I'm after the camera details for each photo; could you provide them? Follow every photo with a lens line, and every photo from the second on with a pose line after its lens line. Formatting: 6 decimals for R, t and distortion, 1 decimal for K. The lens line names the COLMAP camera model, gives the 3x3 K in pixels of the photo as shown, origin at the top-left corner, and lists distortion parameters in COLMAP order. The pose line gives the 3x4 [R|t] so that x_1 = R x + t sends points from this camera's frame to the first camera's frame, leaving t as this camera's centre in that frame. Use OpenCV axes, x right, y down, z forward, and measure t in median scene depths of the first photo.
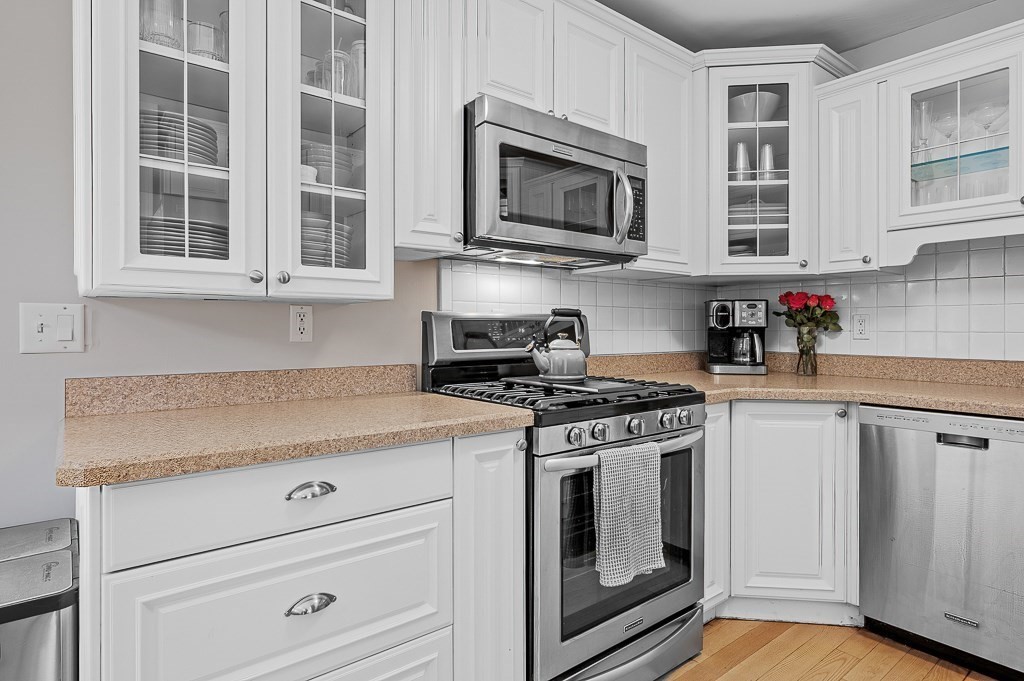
lens RADIAL K [[559.9, 0, 512.7], [0, 559.9, 331.5], [0, 0, 1]] dist [-0.002425, -0.000226]
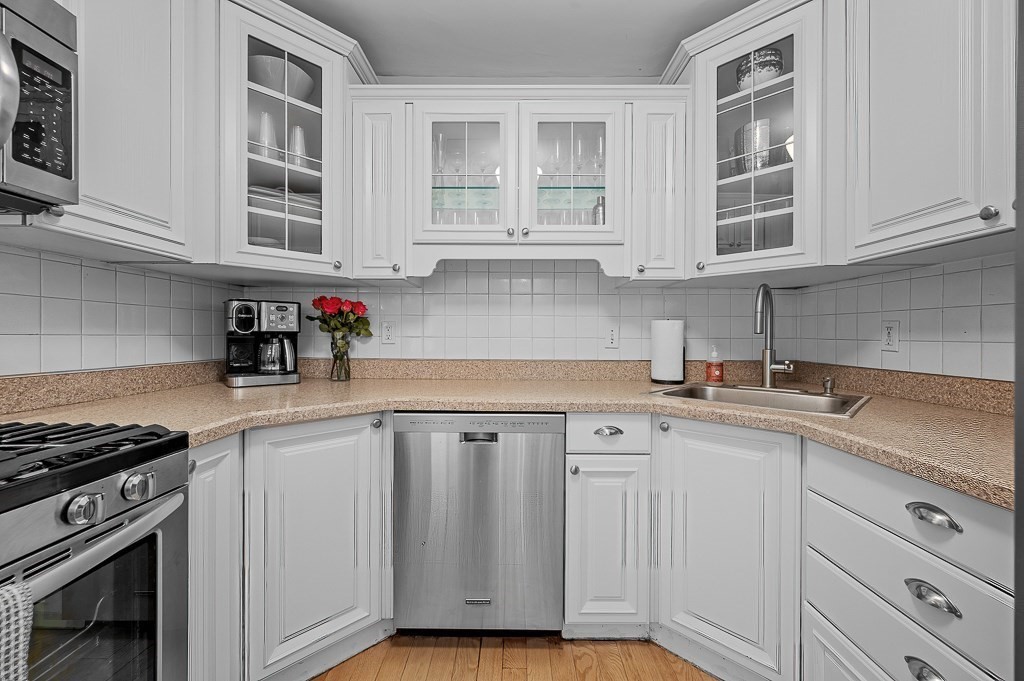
lens RADIAL K [[403.6, 0, 512.5], [0, 403.6, 337.7], [0, 0, 1]] dist [-0.000620, -0.000041]
pose [[0.629032, -0.000811, 0.777379, 0.167039], [-0.000850, 0.999998, 0.001730, 0.000051], [-0.777379, -0.001749, 0.629031, 0.324089]]
